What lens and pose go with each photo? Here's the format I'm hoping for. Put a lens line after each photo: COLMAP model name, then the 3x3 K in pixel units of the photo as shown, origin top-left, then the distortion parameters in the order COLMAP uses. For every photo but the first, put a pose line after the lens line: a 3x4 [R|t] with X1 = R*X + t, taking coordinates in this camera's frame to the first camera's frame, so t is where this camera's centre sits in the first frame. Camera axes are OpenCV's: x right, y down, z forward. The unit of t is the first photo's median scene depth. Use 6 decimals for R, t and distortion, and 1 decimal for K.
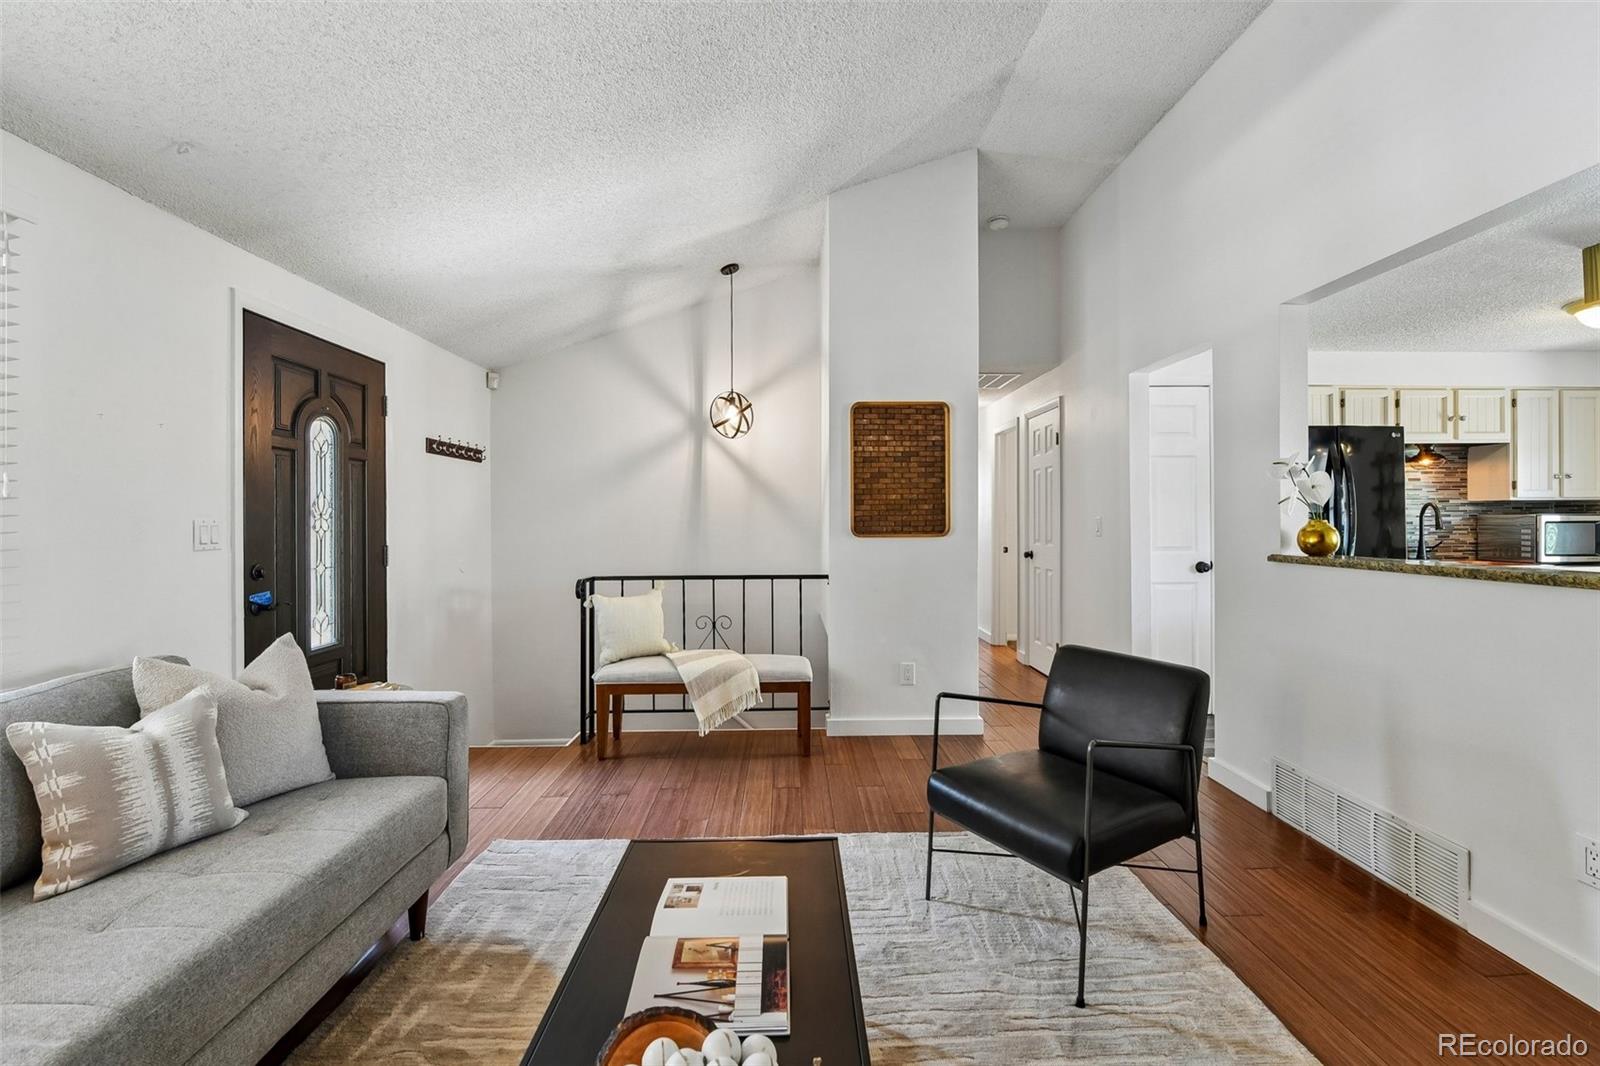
lens RADIAL K [[663.4, 0, 806.6], [0, 663.4, 524.6], [0, 0, 1]] dist [-0.005367, -0.002184]
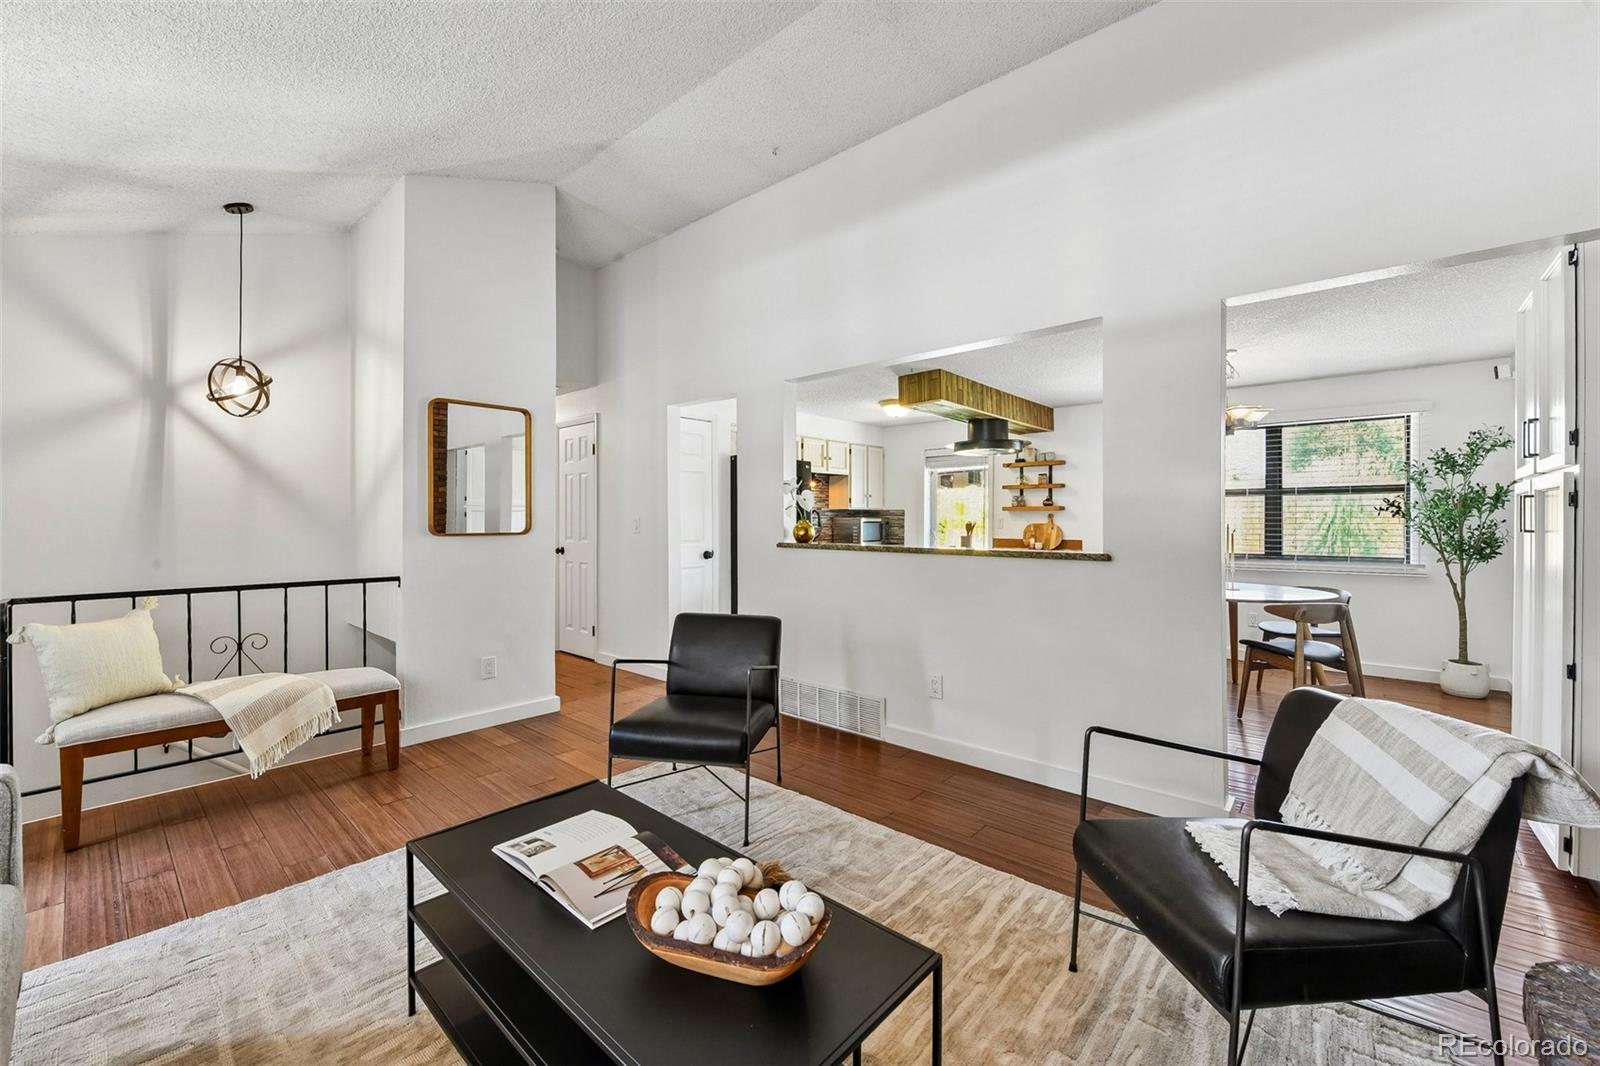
lens RADIAL K [[642.1, 0, 794.2], [0, 642.1, 522.4], [0, 0, 1]] dist [-0.008510, -0.002038]
pose [[0.686077, 0.002244, 0.727525, -0.244704], [0.000013, 0.999995, -0.003097, 0.002030], [-0.727529, 0.002134, 0.686074, -0.031094]]
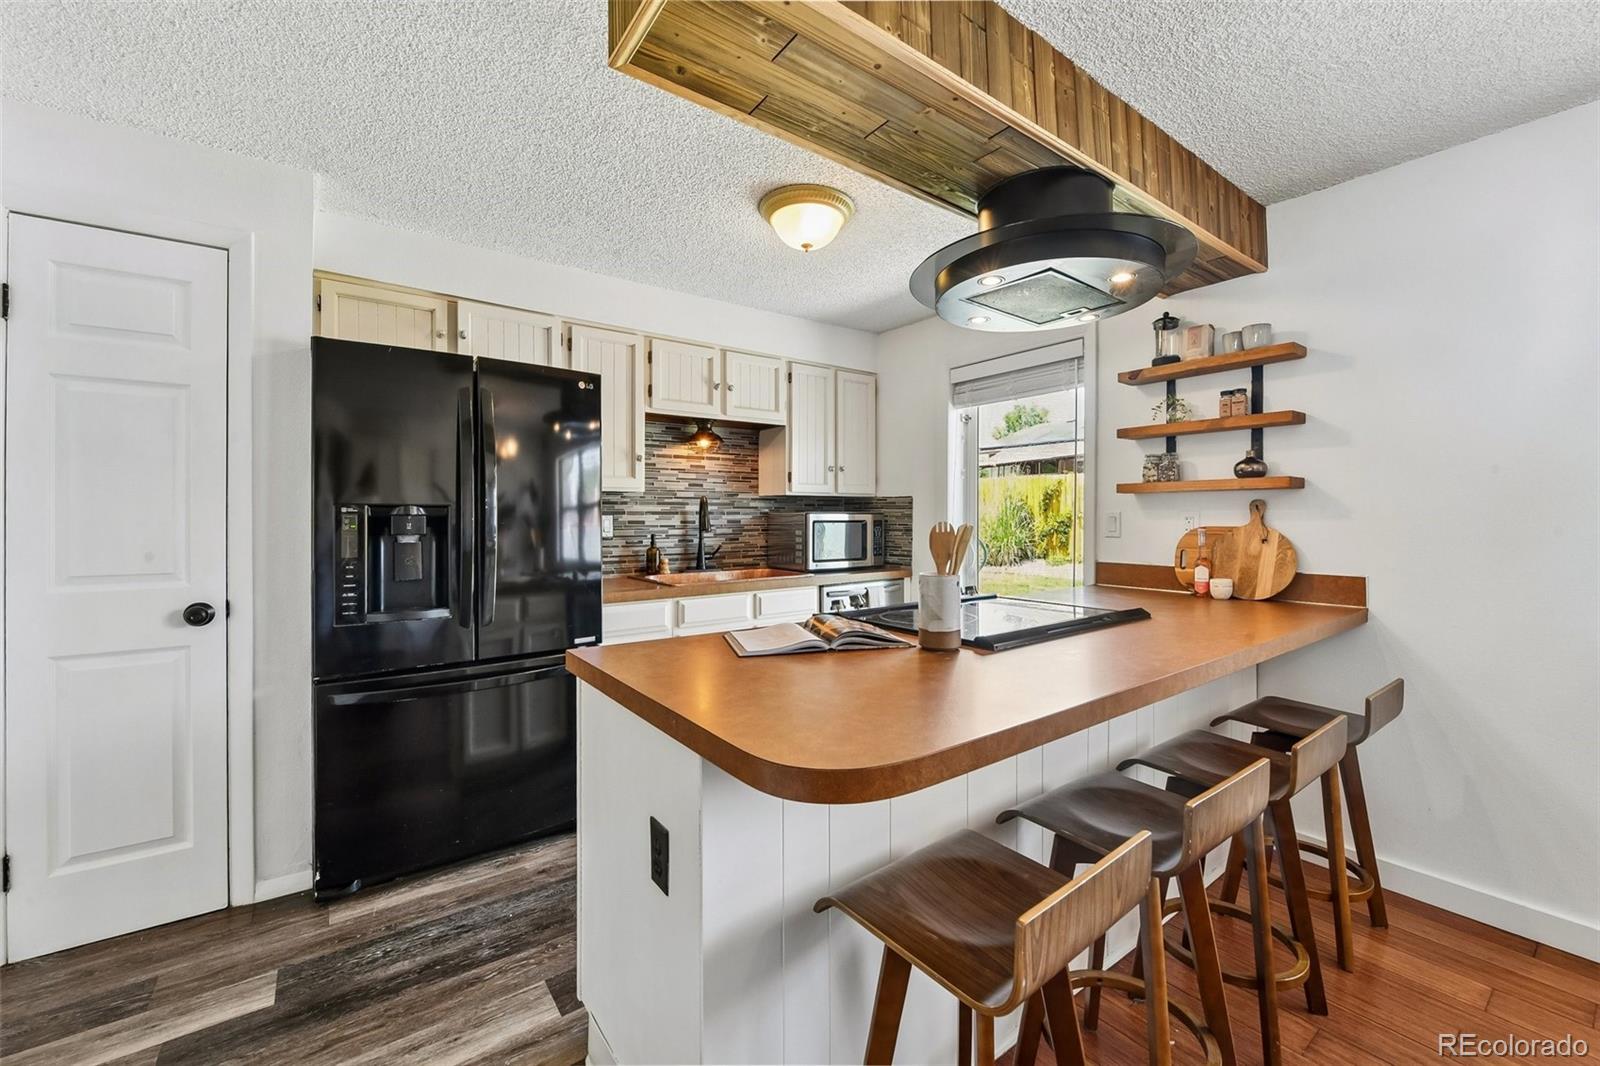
lens RADIAL K [[642.1, 0, 801.0], [0, 642.1, 515.6], [0, 0, 1]] dist [-0.008510, -0.002038]
pose [[0.822997, 0.006037, 0.568013, 0.687335], [-0.000810, 0.999955, -0.009453, -0.004186], [-0.568045, 0.007320, 0.822965, 0.358813]]
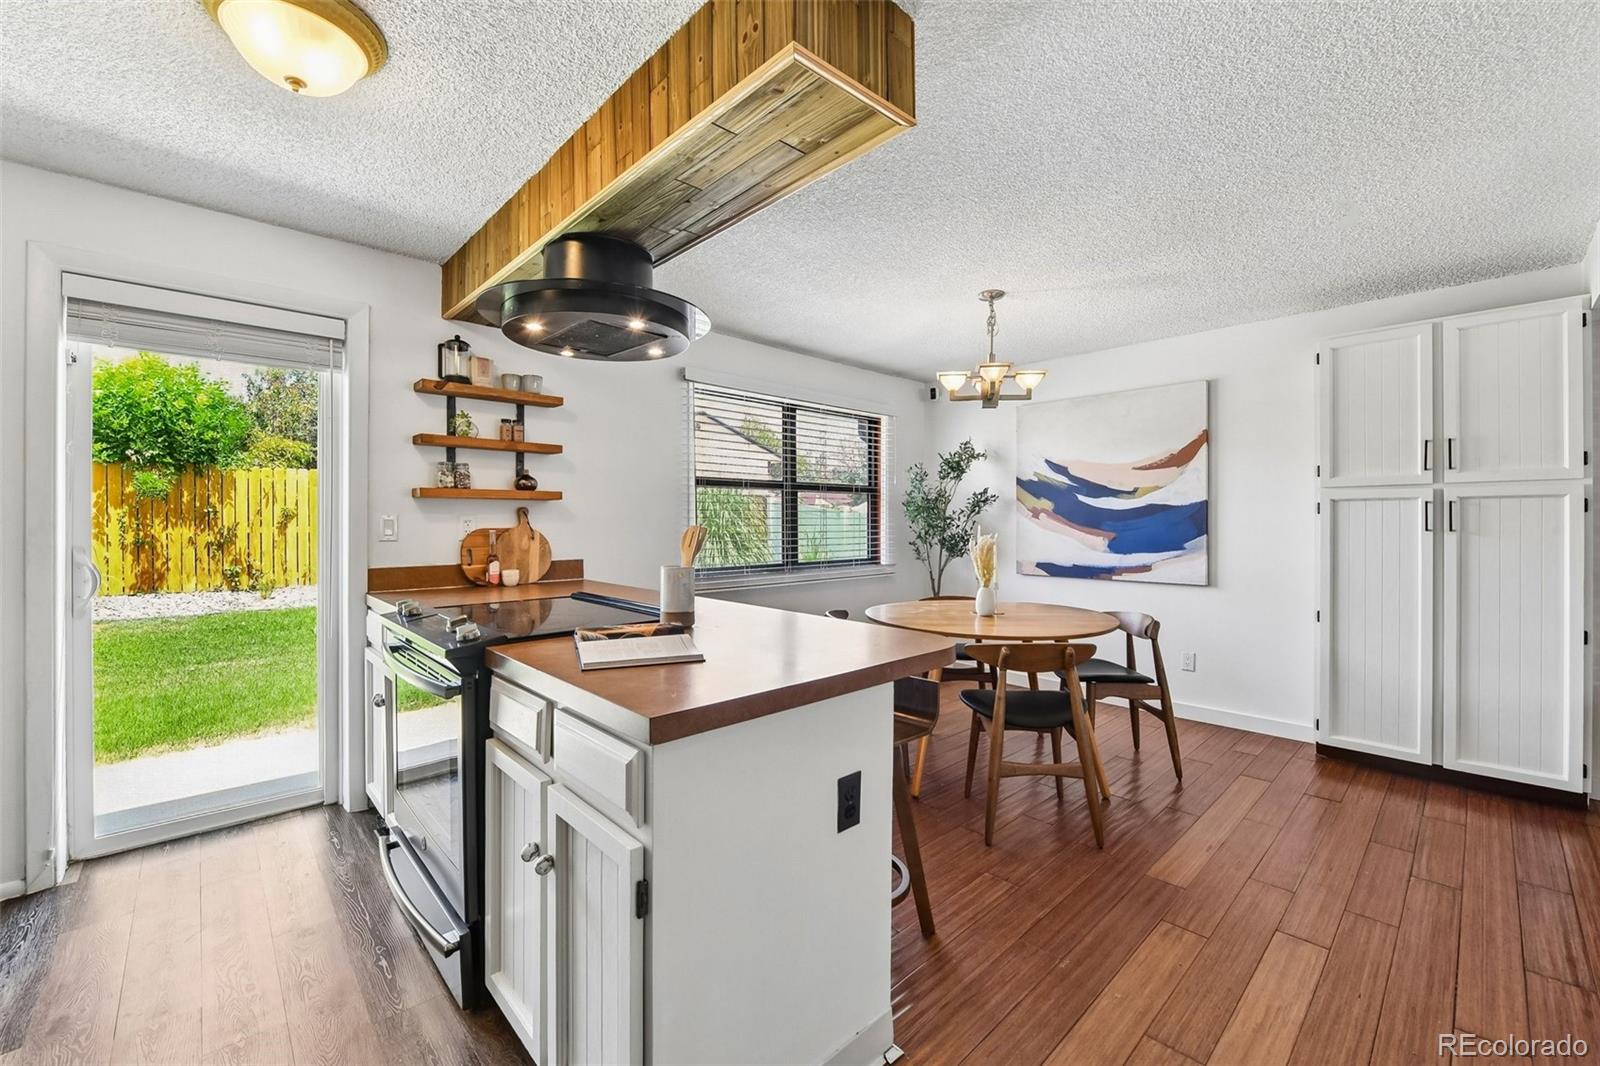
lens RADIAL K [[642.1, 0, 811.1], [0, 642.1, 527.0], [0, 0, 1]] dist [-0.008510, -0.002038]
pose [[-0.668480, -0.003031, 0.743724, 0.564476], [0.005337, 0.999946, 0.008872, -0.005759], [-0.743711, 0.009900, -0.668428, 0.842596]]
